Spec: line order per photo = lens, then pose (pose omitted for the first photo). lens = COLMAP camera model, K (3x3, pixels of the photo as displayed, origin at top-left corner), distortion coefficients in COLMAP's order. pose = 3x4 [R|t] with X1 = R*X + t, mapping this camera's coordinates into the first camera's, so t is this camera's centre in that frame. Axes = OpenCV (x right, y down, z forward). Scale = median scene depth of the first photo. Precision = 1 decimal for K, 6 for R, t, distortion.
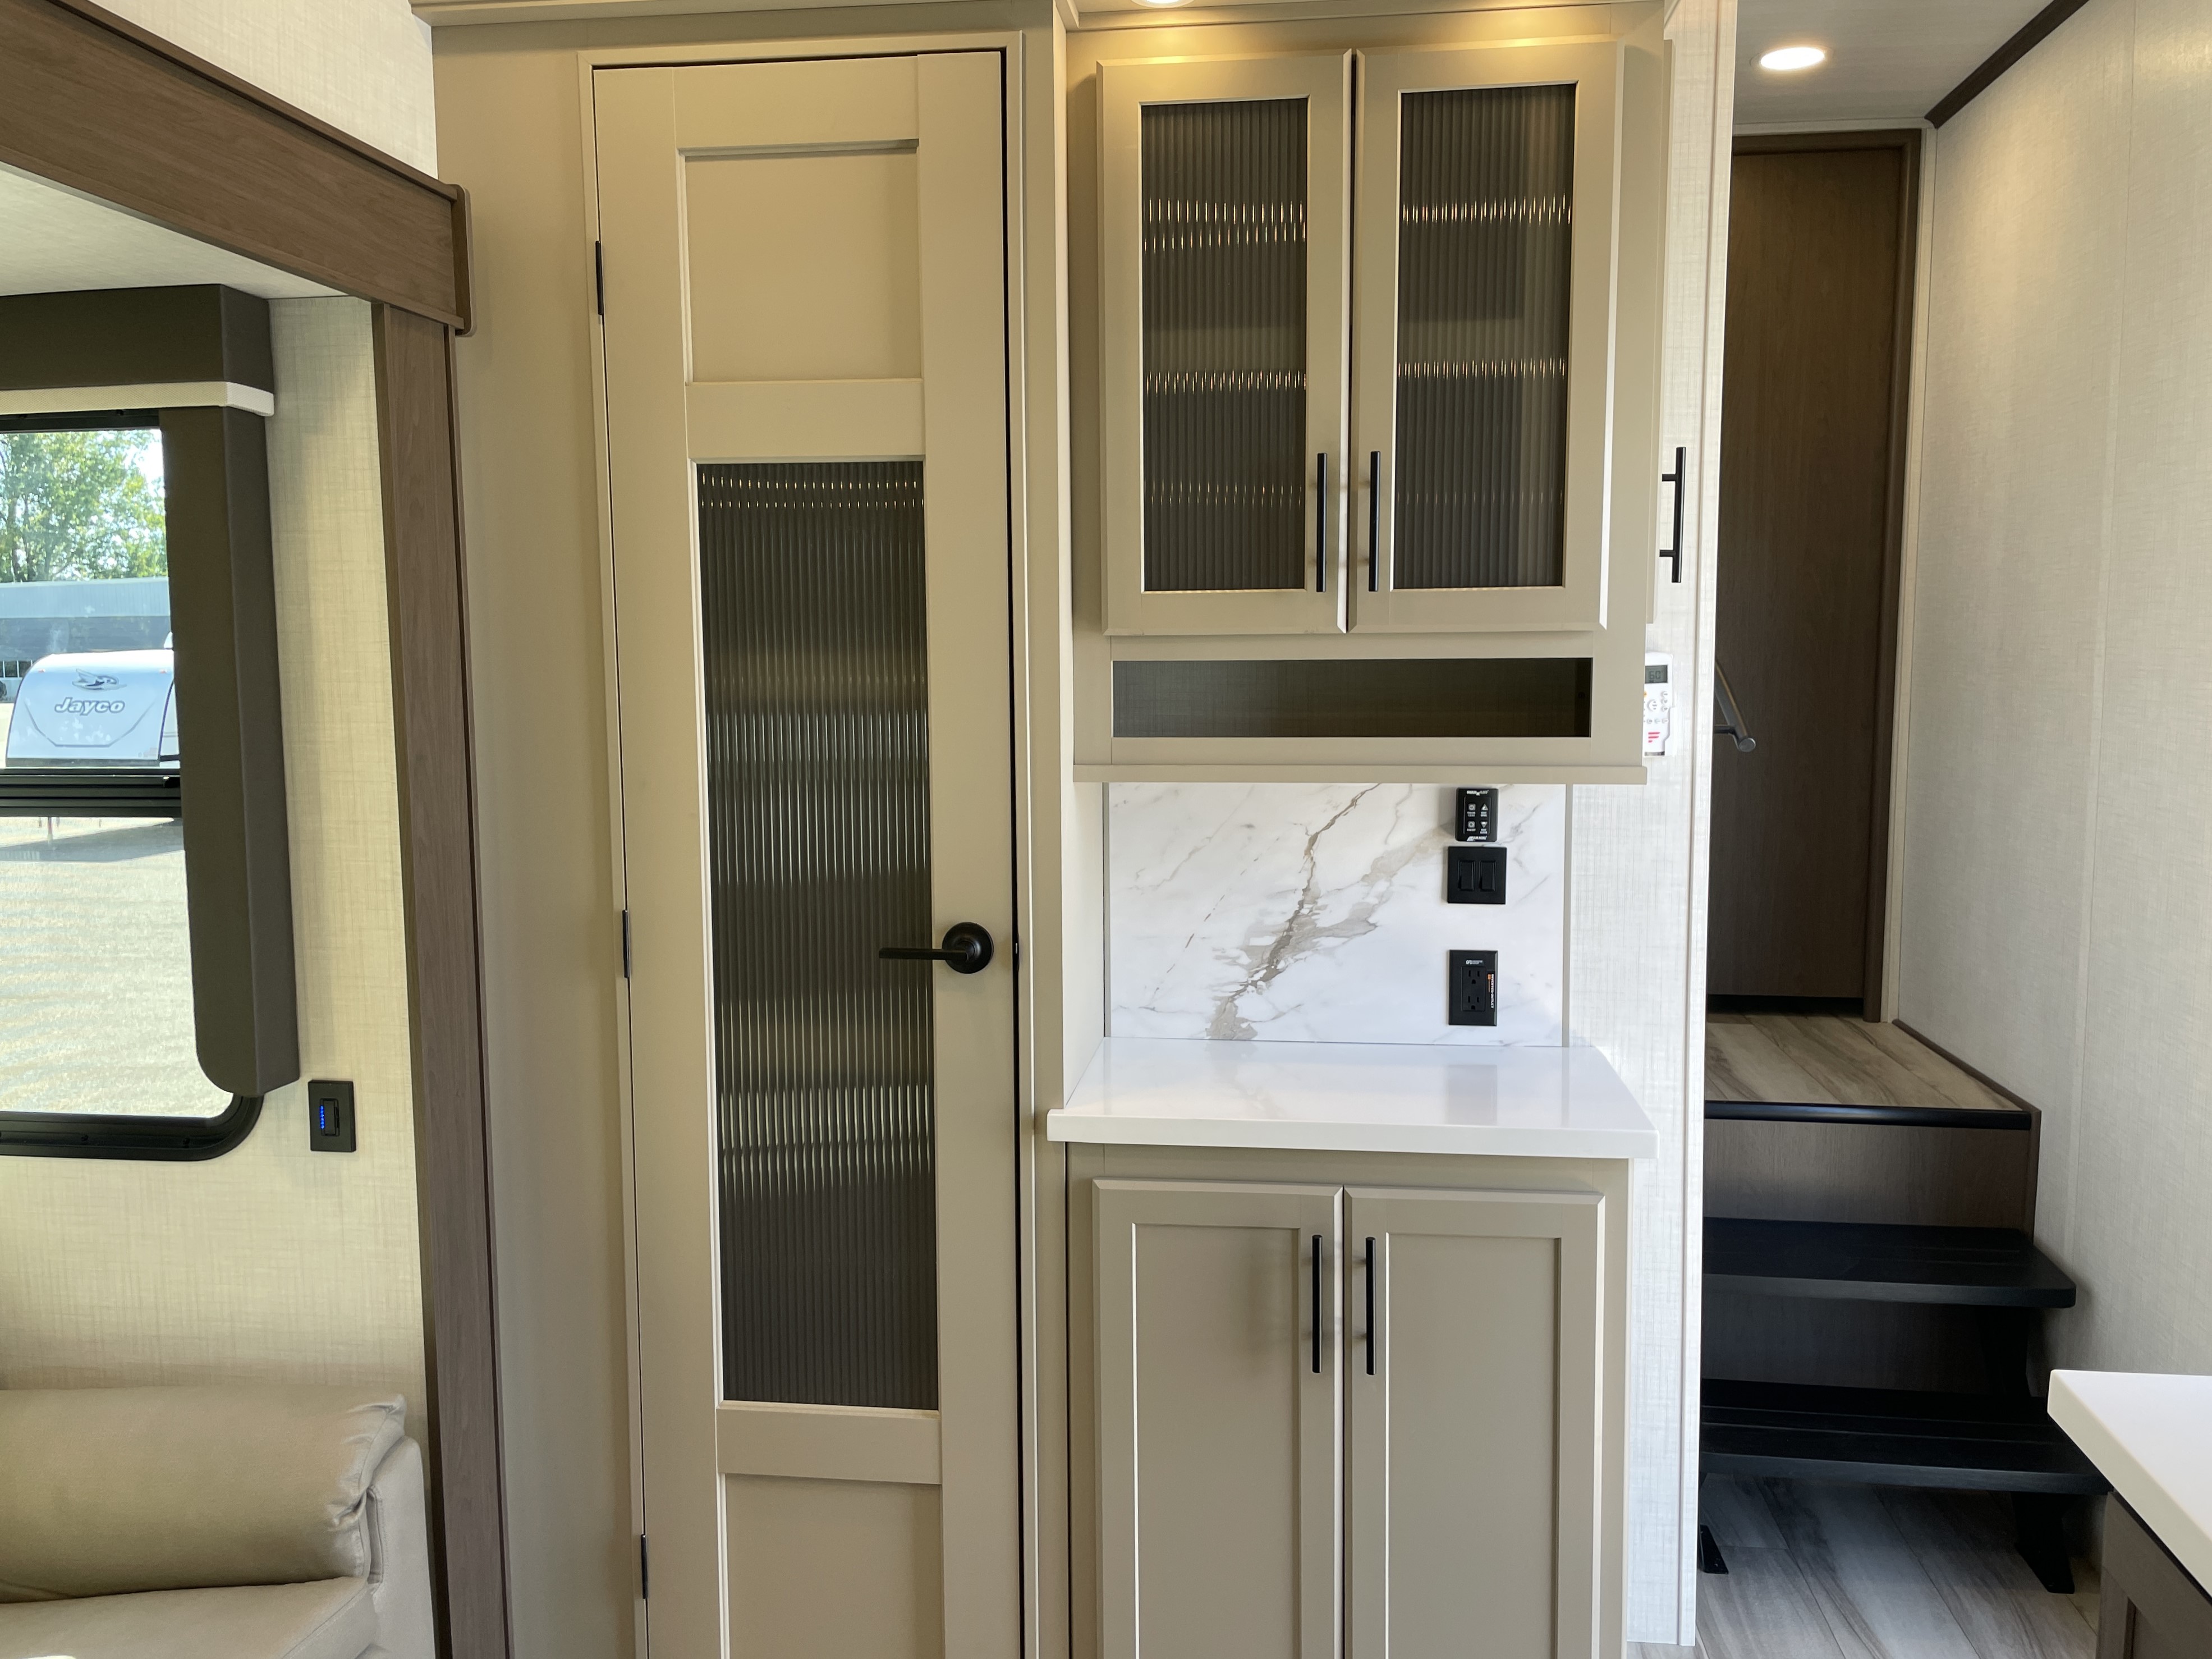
lens RADIAL K [[1762.9, 0, 1106.0], [0, 1762.9, 829.5], [0, 0, 1]] dist [0.069989, -0.139779]
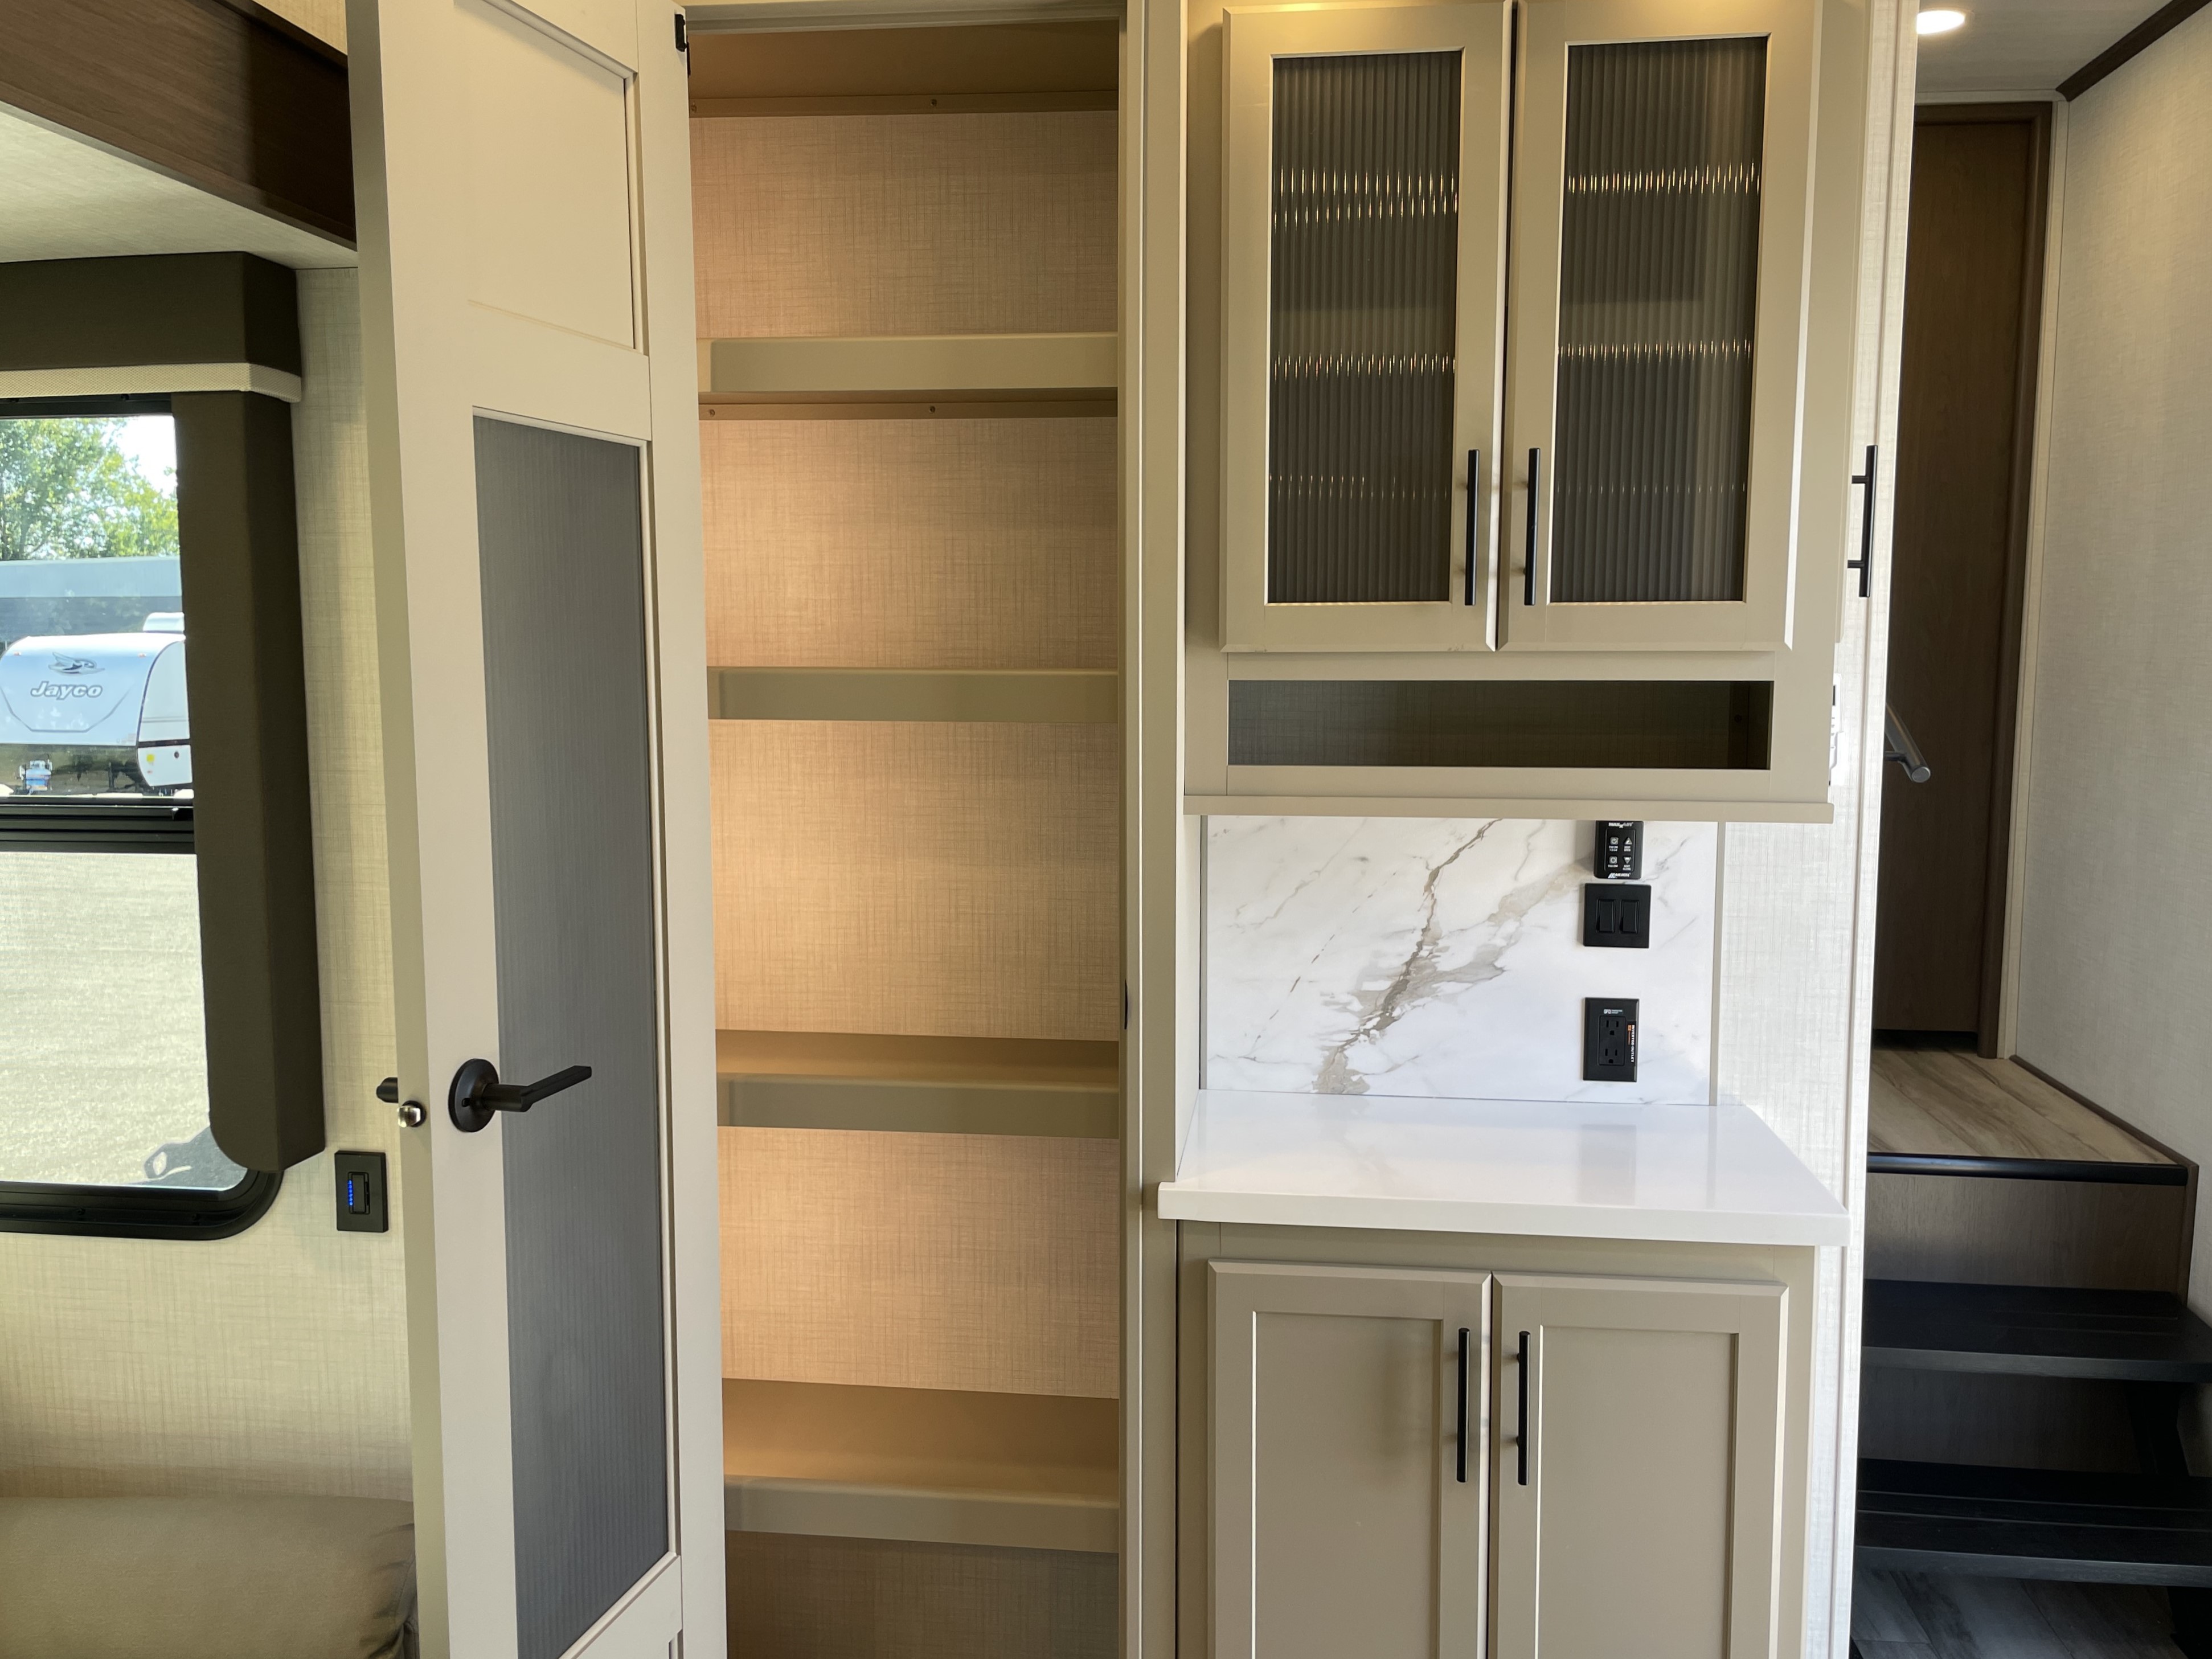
lens RADIAL K [[1794.9, 0, 1106.0], [0, 1794.9, 829.5], [0, 0, 1]] dist [0.066957, -0.131402]
pose [[0.999979, 0.005946, 0.002720, -0.062995], [-0.005960, 0.999968, 0.005280, -0.024912], [-0.002689, -0.005296, 0.999982, 0.090388]]
